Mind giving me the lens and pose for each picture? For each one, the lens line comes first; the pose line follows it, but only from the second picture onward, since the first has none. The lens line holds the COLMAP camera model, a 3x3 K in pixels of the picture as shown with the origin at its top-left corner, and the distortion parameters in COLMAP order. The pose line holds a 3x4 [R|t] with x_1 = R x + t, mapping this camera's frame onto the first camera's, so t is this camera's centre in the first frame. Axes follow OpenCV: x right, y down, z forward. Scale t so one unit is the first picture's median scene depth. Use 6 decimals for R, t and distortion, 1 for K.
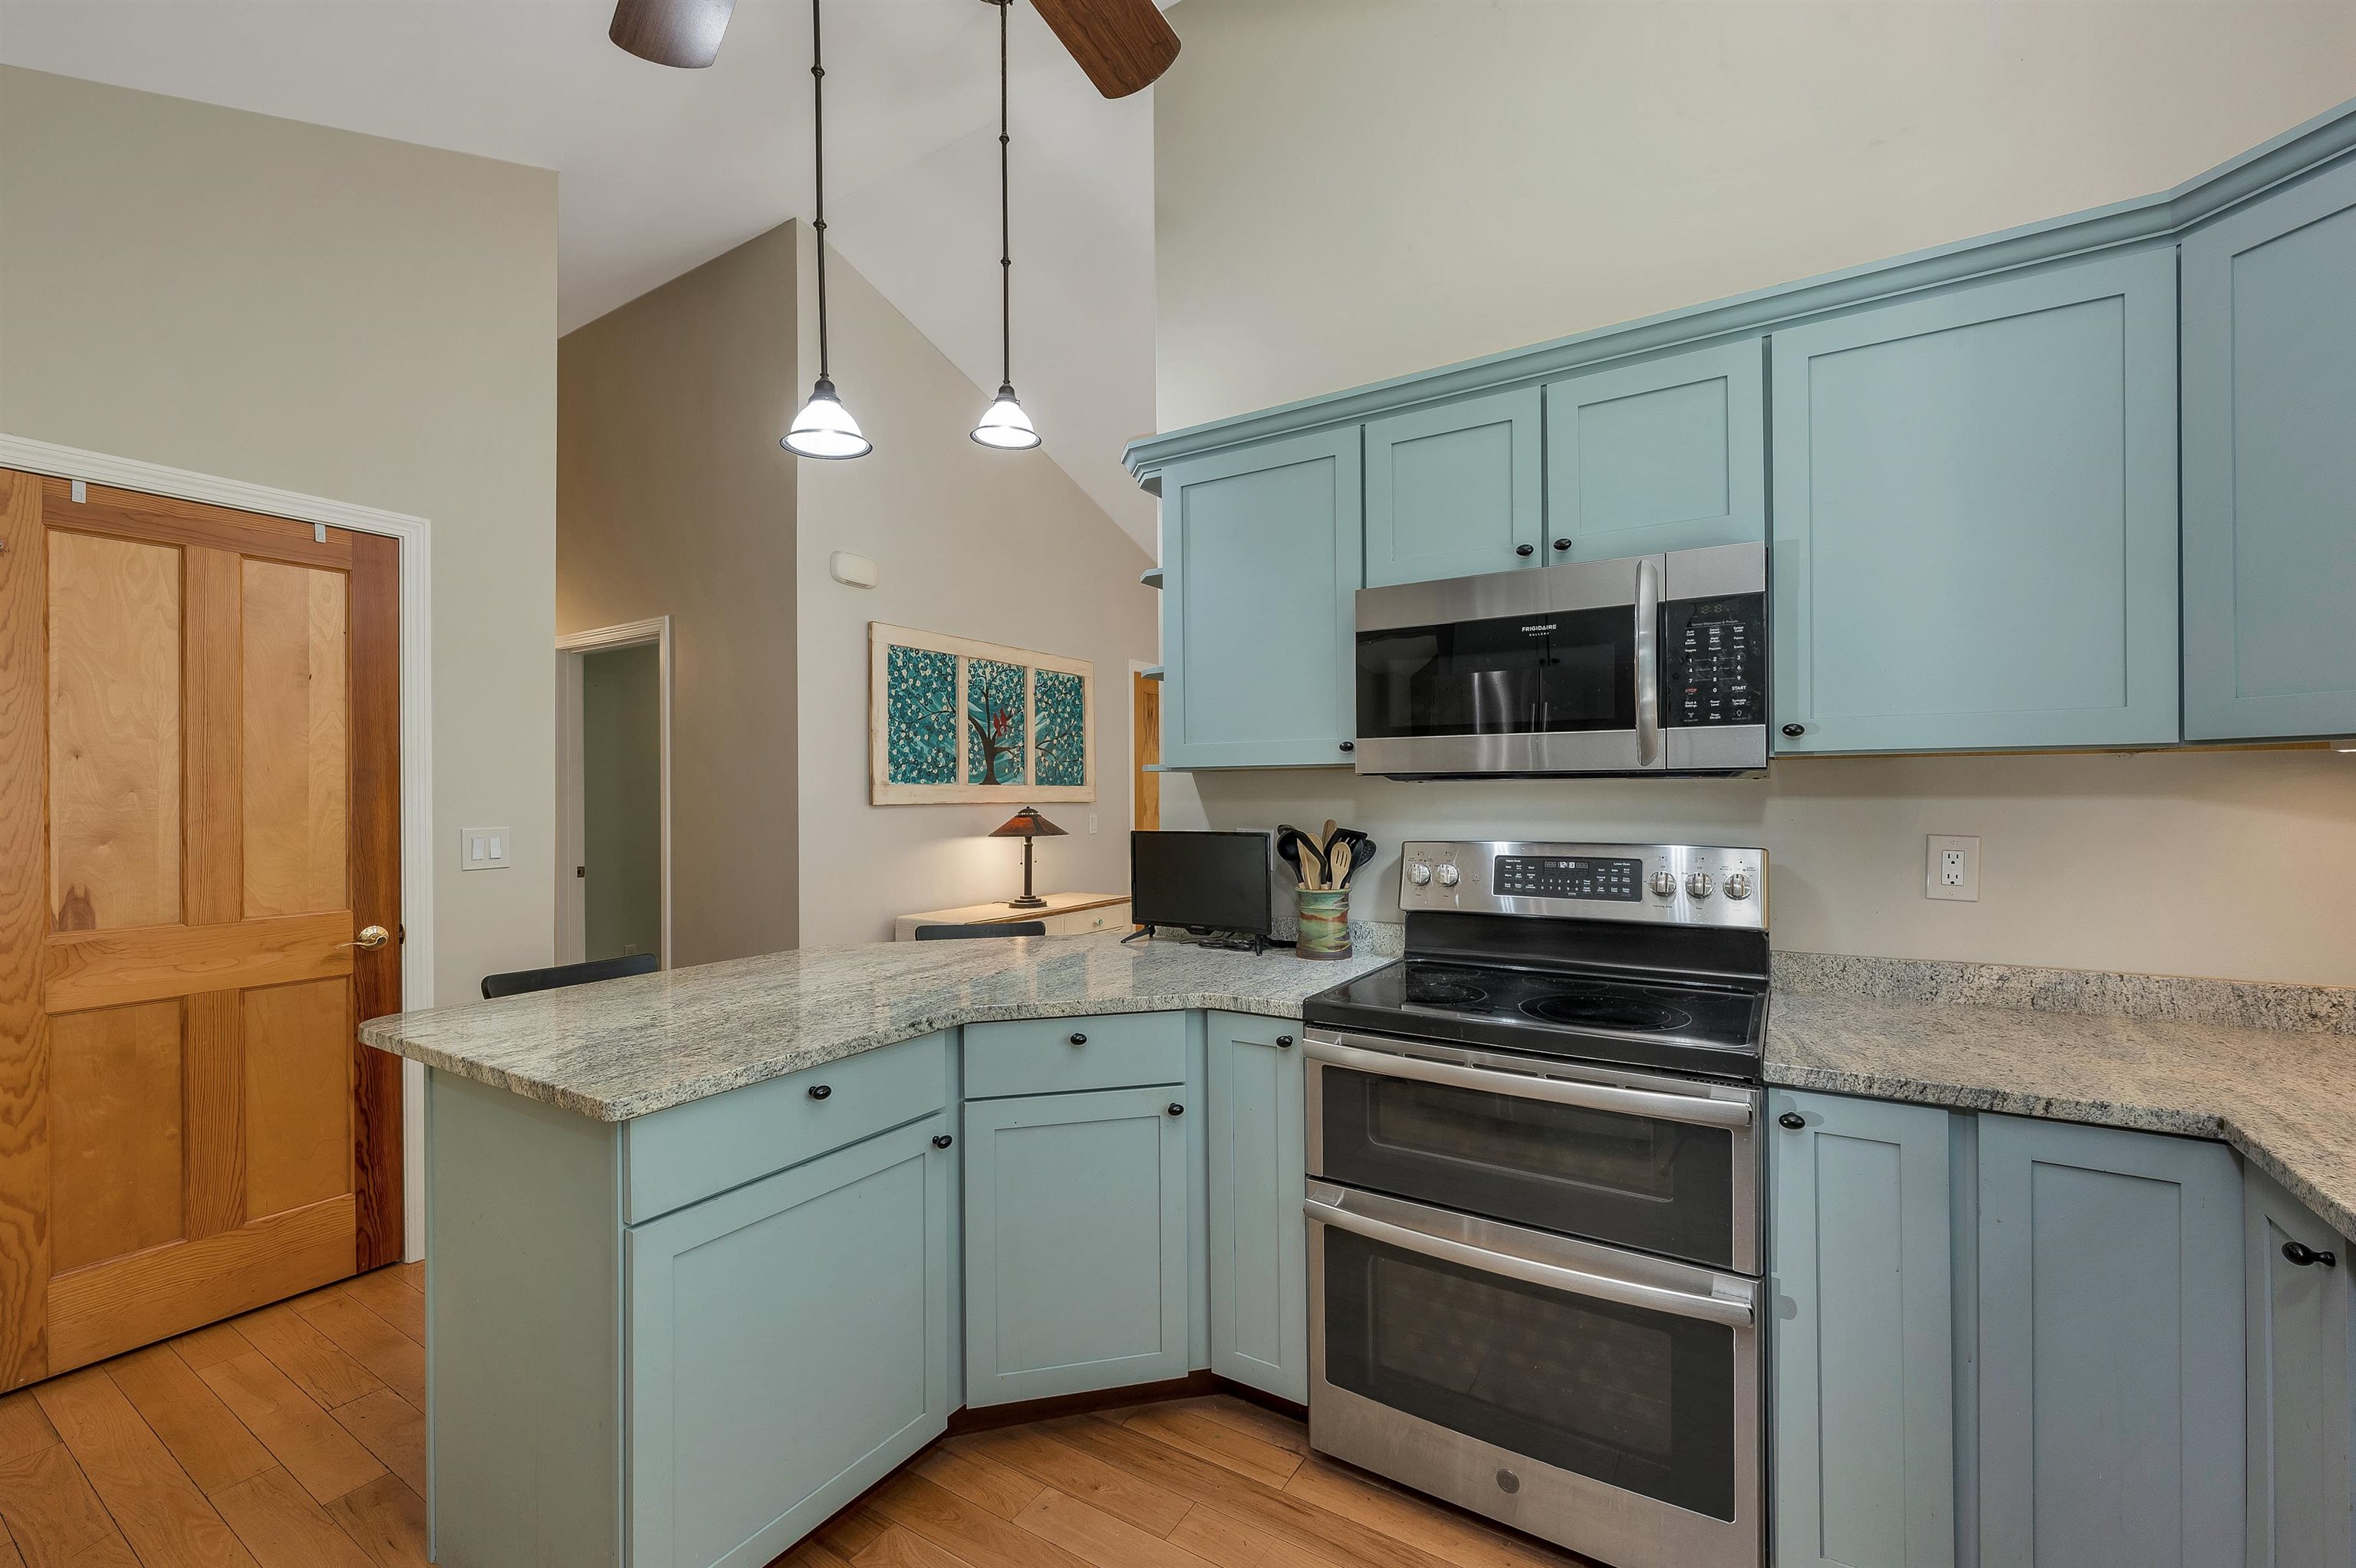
lens RADIAL K [[962.9, 0, 1179.8], [0, 962.9, 793.2], [0, 0, 1]] dist [-0.002647, -0.000792]
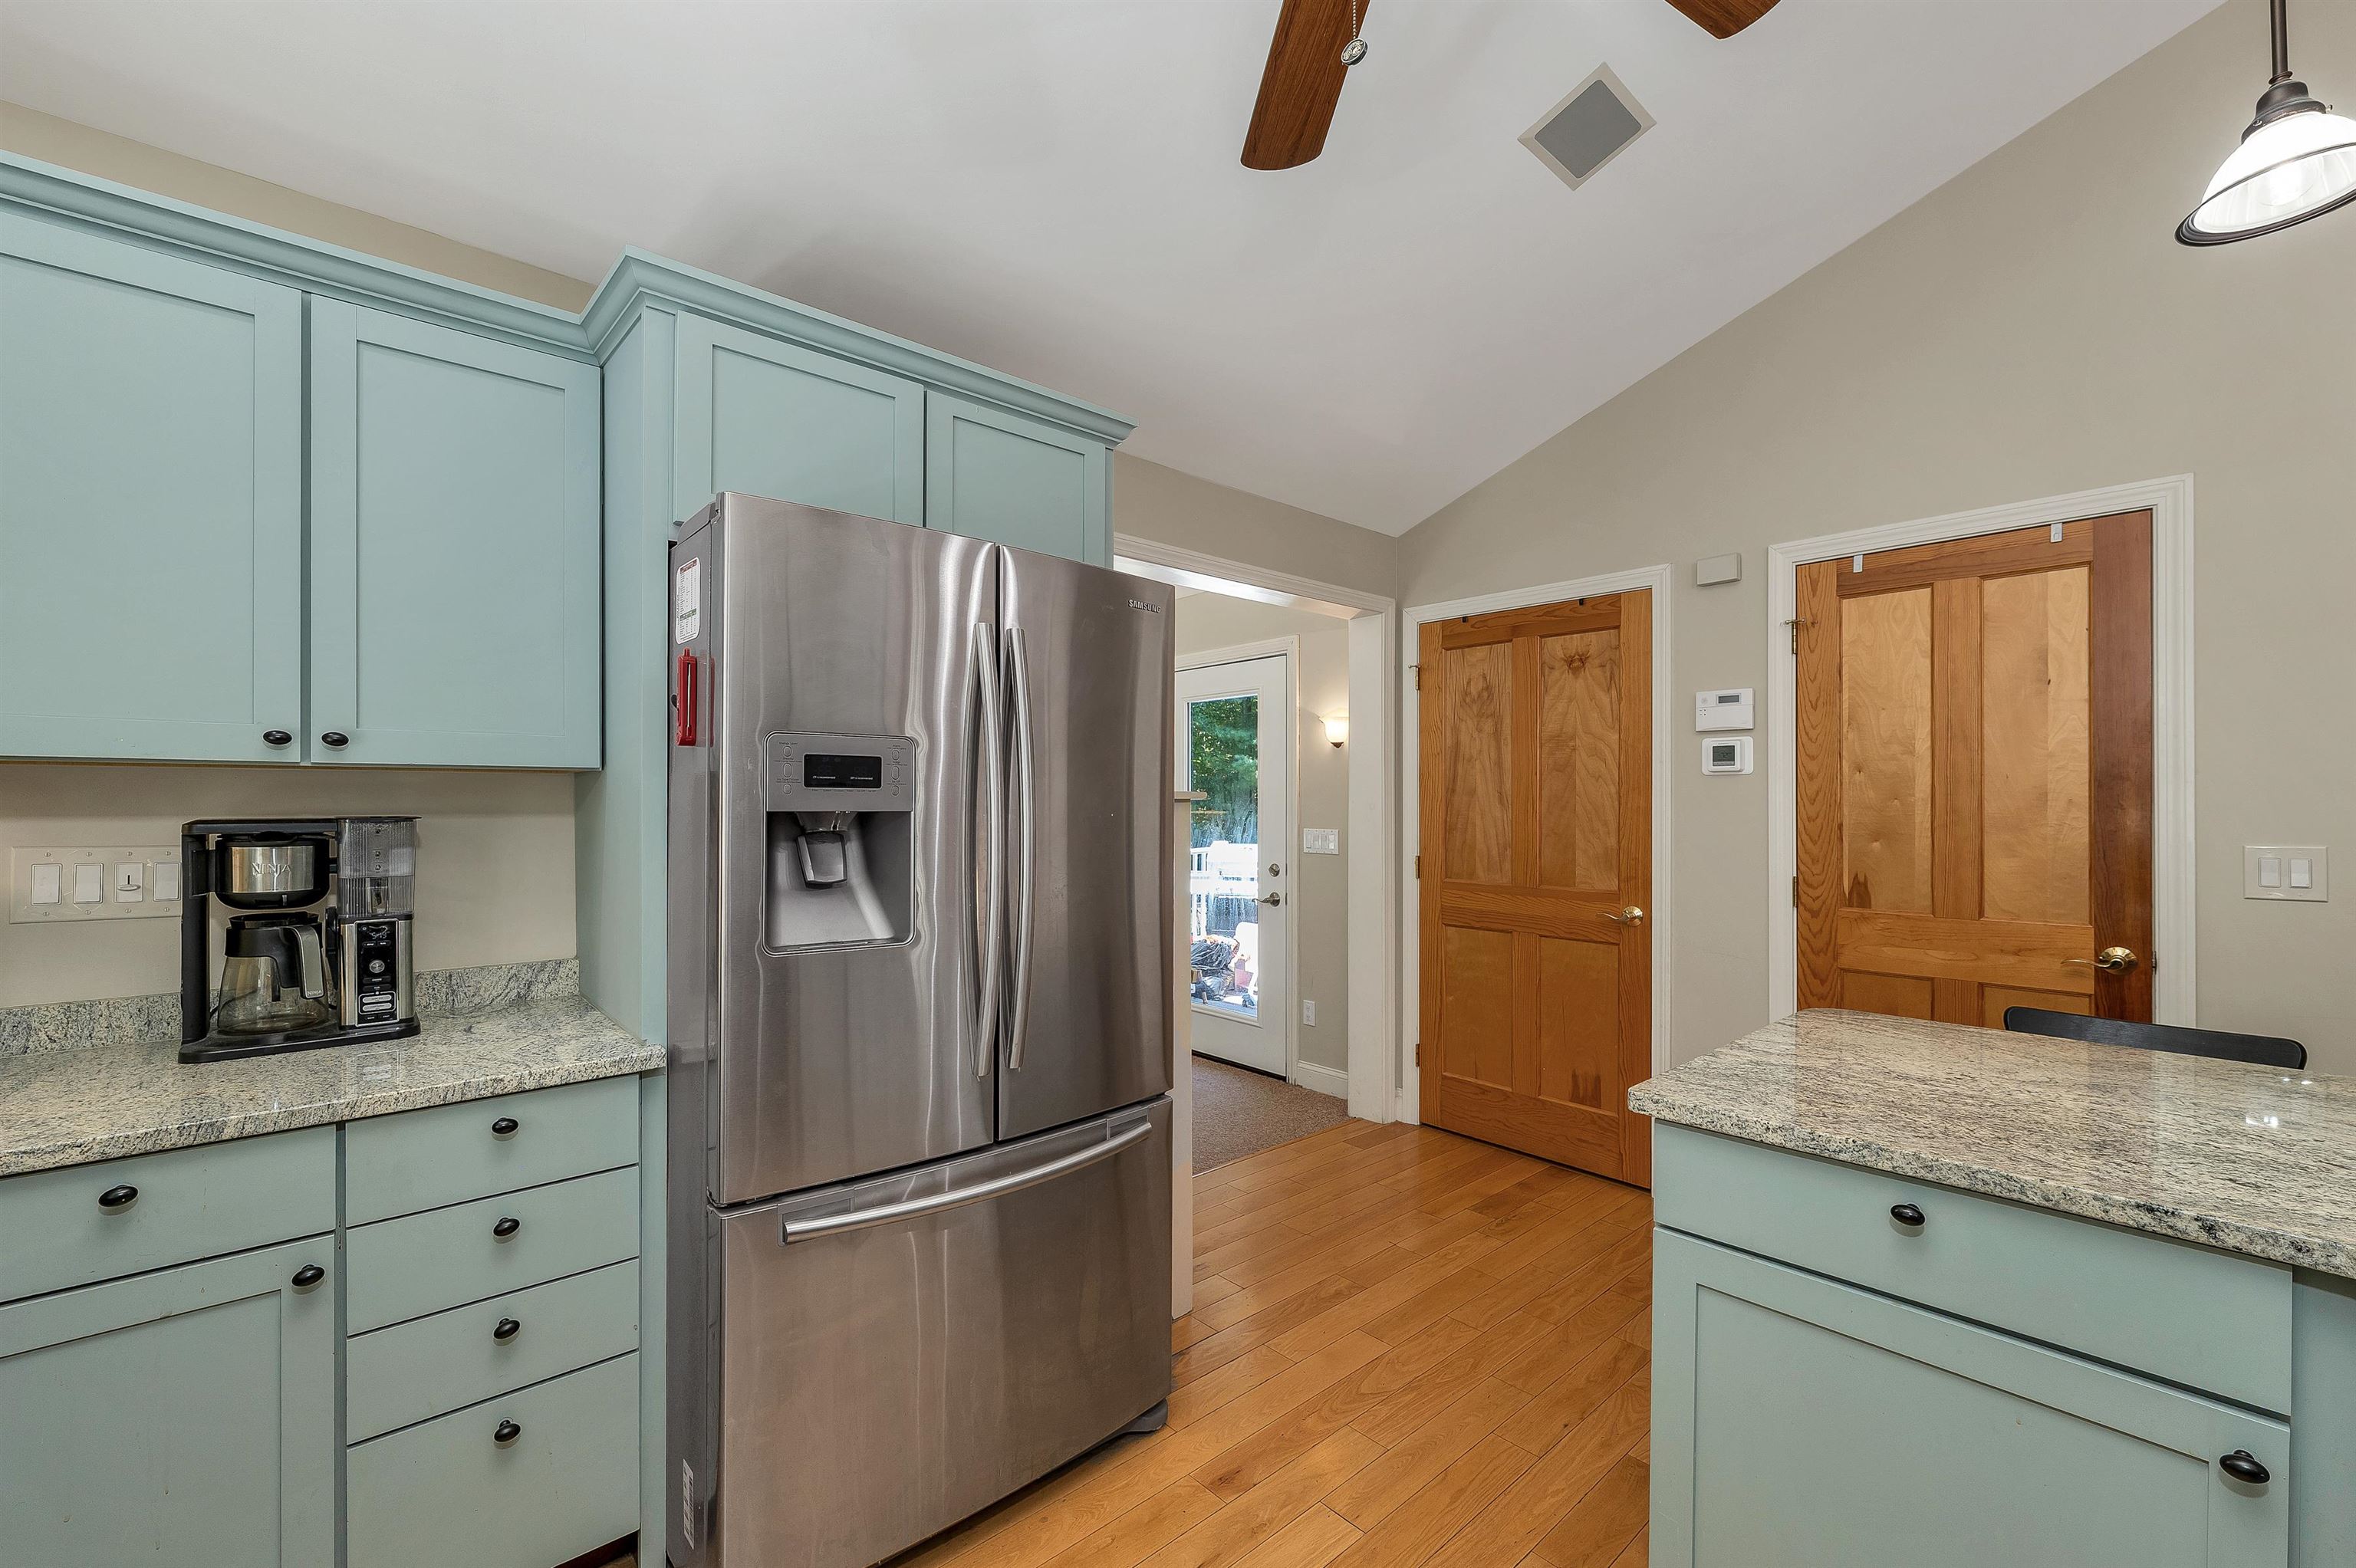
lens RADIAL K [[974.7, 0, 1166.3], [0, 974.7, 810.7], [0, 0, 1]] dist [-0.003813, -0.000508]
pose [[-0.279830, 0.011842, -0.959976, 0.296597], [0.001938, 0.999929, 0.011770, -0.002940], [0.960047, 0.001433, -0.279833, 0.404710]]
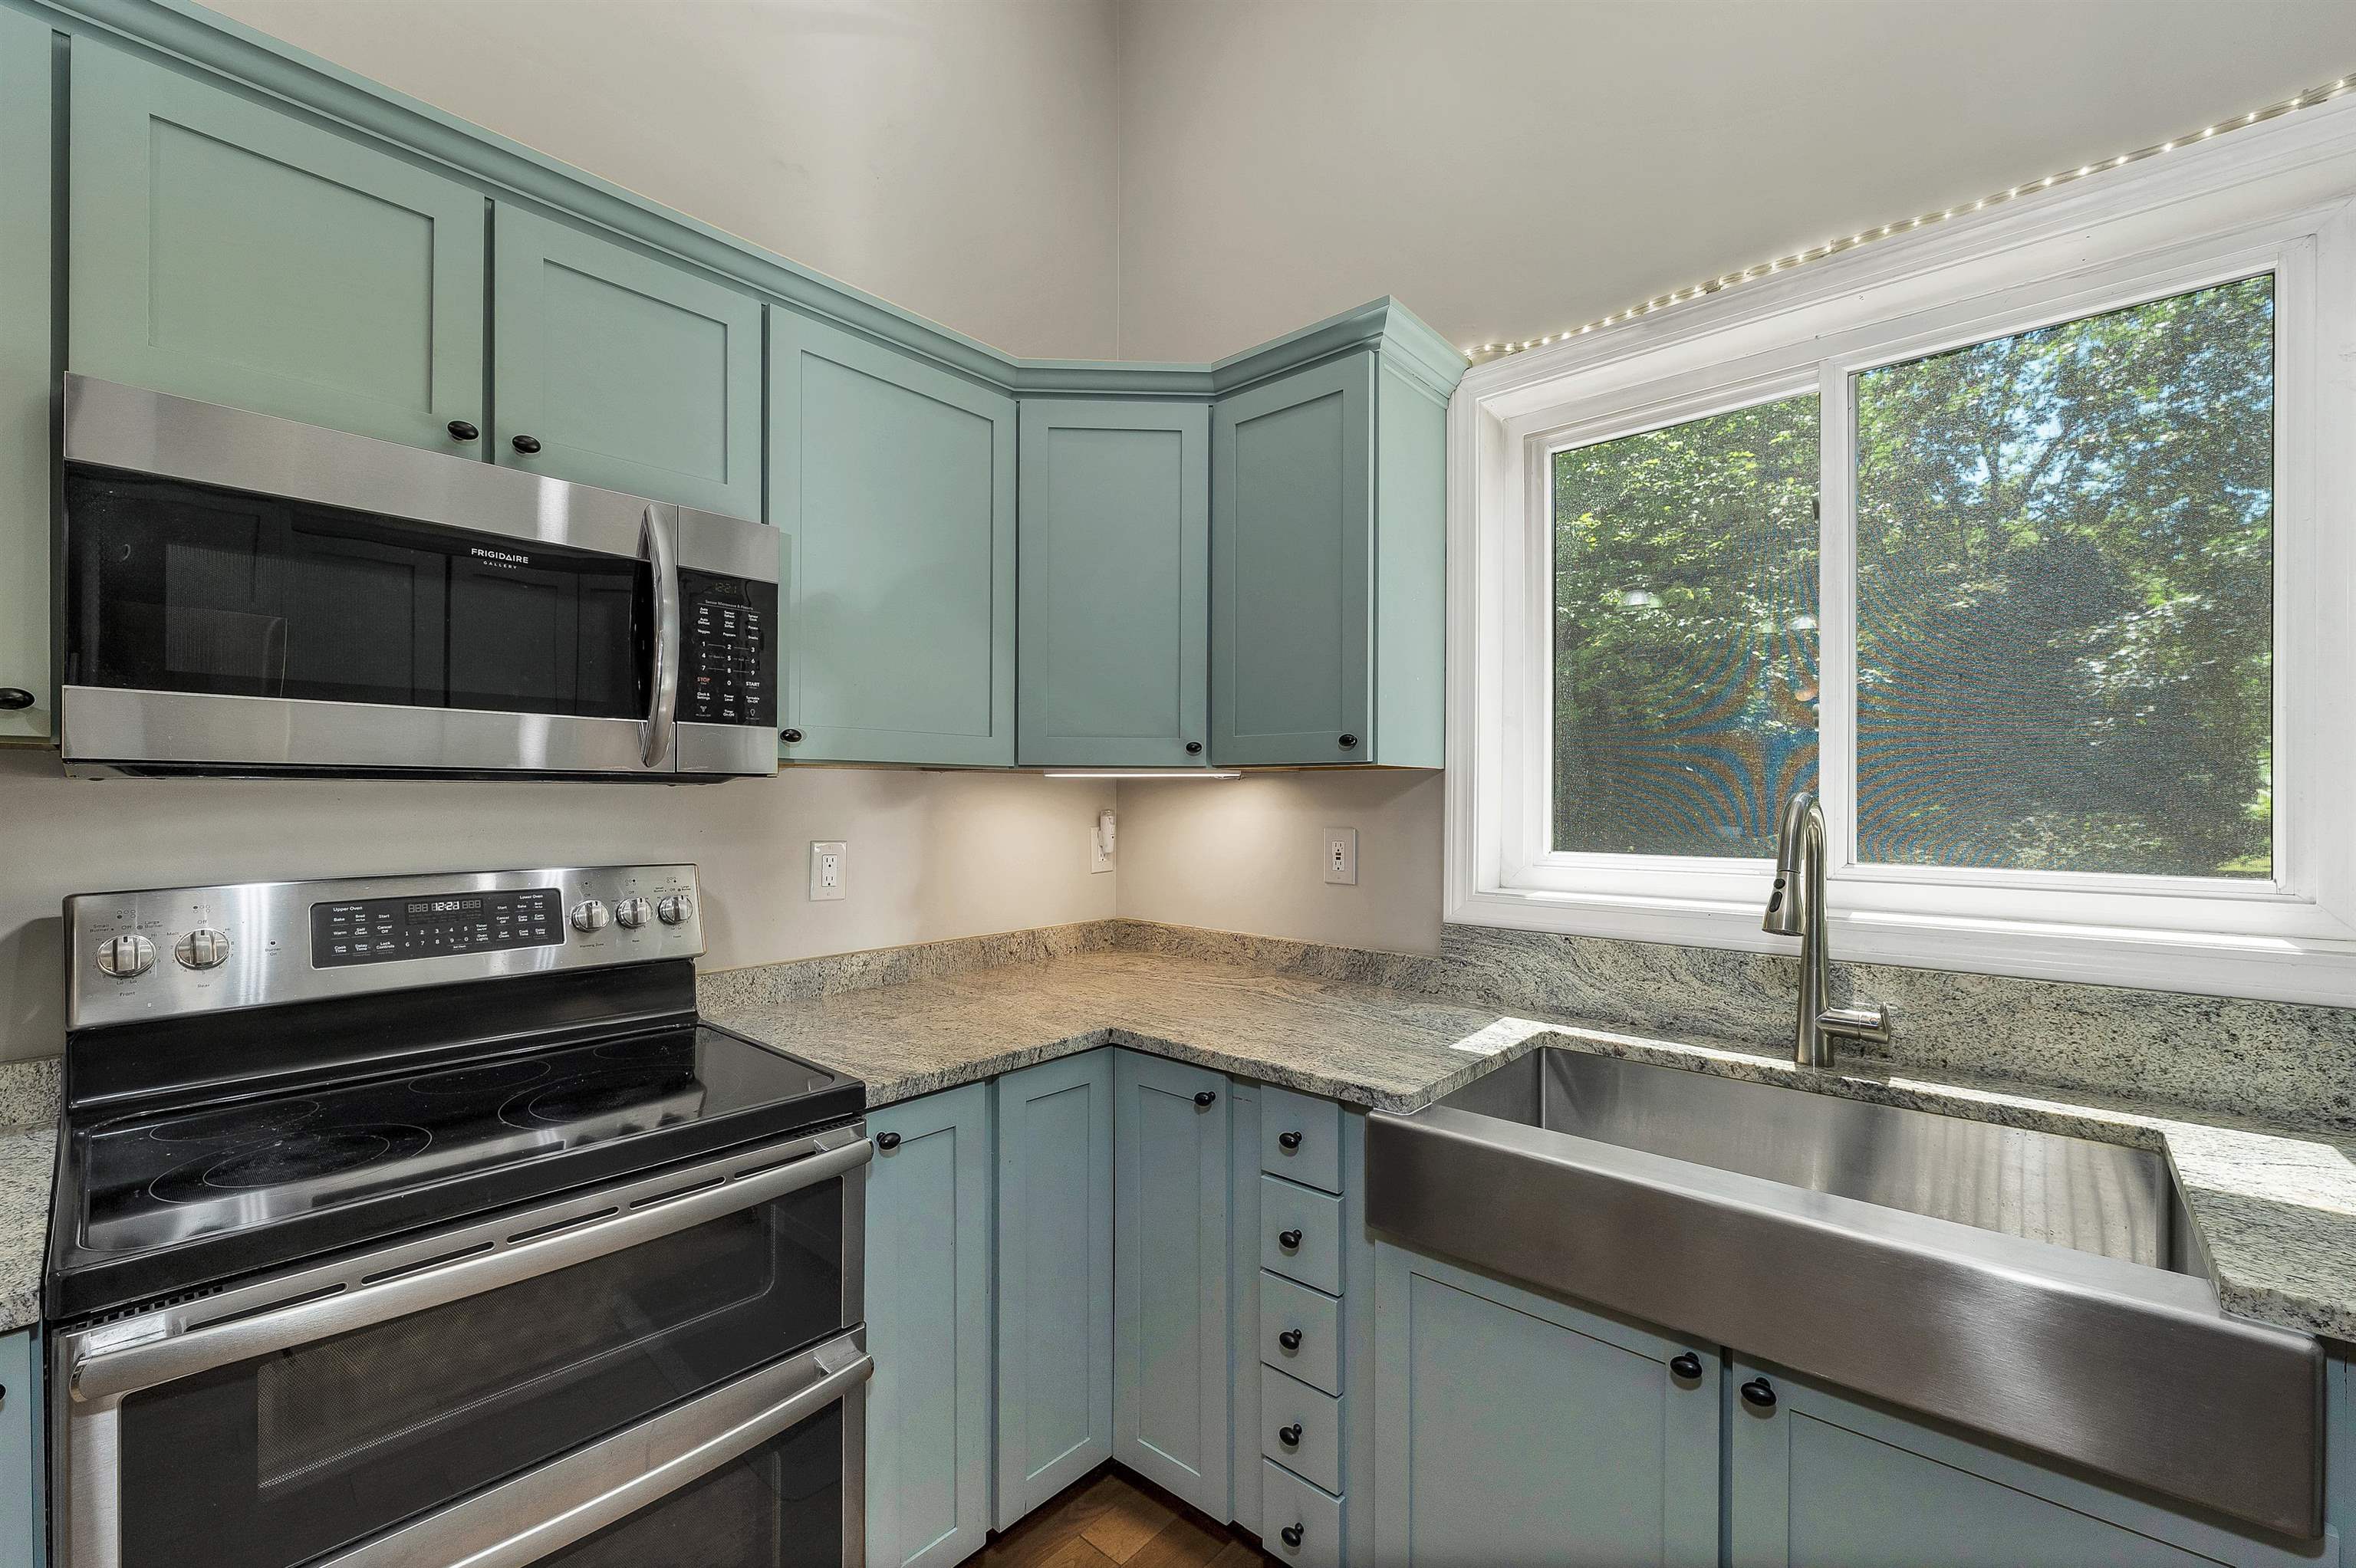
lens RADIAL K [[967.5, 0, 1170.3], [0, 967.5, 798.6], [0, 0, 1]] dist [-0.000916, -0.000601]
pose [[0.167108, 0.004974, 0.985926, -0.154469], [-0.003726, 0.999983, -0.004413, -0.000588], [-0.985932, -0.002936, 0.167123, 0.307252]]
